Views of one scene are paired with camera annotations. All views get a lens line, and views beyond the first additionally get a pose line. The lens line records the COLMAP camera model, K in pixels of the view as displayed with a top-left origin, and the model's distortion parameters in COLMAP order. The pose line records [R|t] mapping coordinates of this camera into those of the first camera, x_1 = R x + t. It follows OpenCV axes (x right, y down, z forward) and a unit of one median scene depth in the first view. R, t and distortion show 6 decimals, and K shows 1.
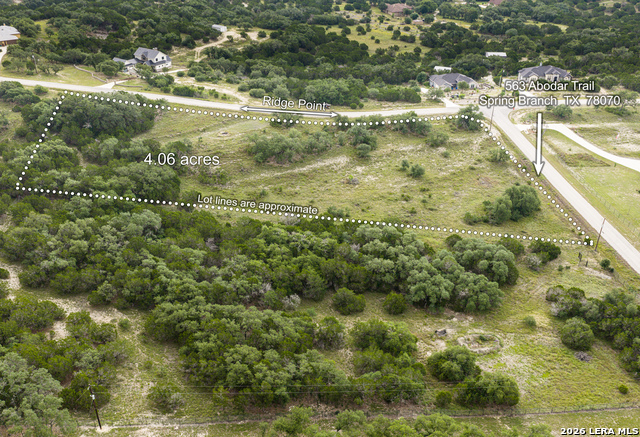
lens RADIAL K [[626.4, 0, 311.9], [0, 626.4, 247.8], [0, 0, 1]] dist [0.017265, -0.038970]
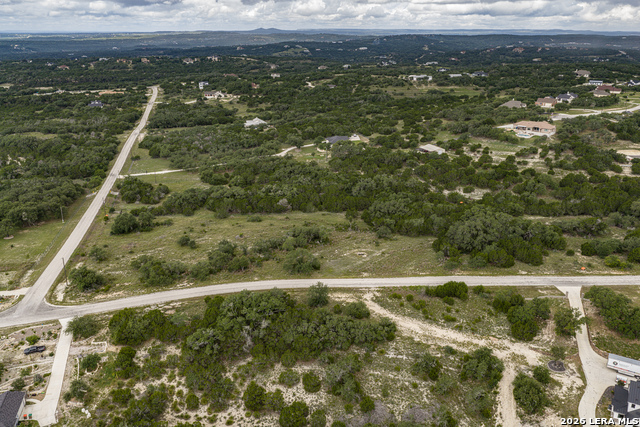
lens RADIAL K [[529.8, 0, 320.0], [0, 529.8, 213.5], [0, 0, 1]] dist [0.011551, -0.020802]
pose [[-0.994701, 0.032369, -0.097583, 0.006371], [-0.053758, 0.645309, 0.762028, -0.907145], [0.087637, 0.763236, -0.640149, 1.563265]]
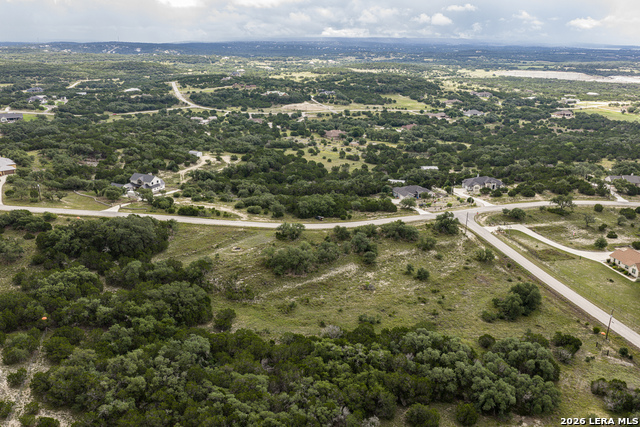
lens RADIAL K [[529.8, 0, 320.0], [0, 529.8, 213.5], [0, 0, 1]] dist [0.011551, -0.020802]
pose [[0.986399, -0.045217, 0.158026, -0.147560], [0.077681, 0.975515, -0.205757, -0.045869], [-0.144853, 0.215234, 0.965760, 0.093912]]
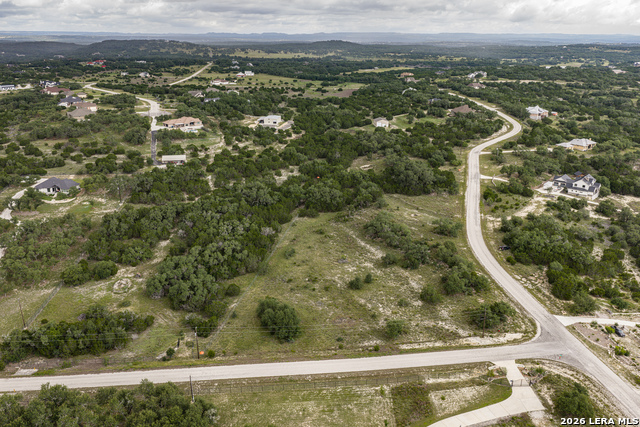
lens RADIAL K [[529.8, 0, 320.0], [0, 529.8, 213.5], [0, 0, 1]] dist [0.011551, -0.020802]
pose [[-0.073407, 0.323785, -0.943279, 0.935923], [-0.514114, 0.798184, 0.313989, -0.445531], [0.854575, 0.508002, 0.107870, 0.755754]]
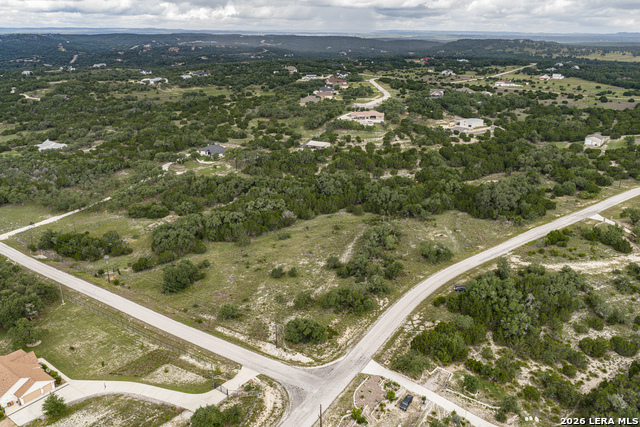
lens RADIAL K [[529.8, 0, 320.0], [0, 529.8, 213.5], [0, 0, 1]] dist [0.011551, -0.020802]
pose [[-0.693331, 0.234293, -0.681468, 0.692105], [-0.371593, 0.694005, 0.616665, -0.758002], [0.617423, 0.680782, -0.394114, 1.281397]]
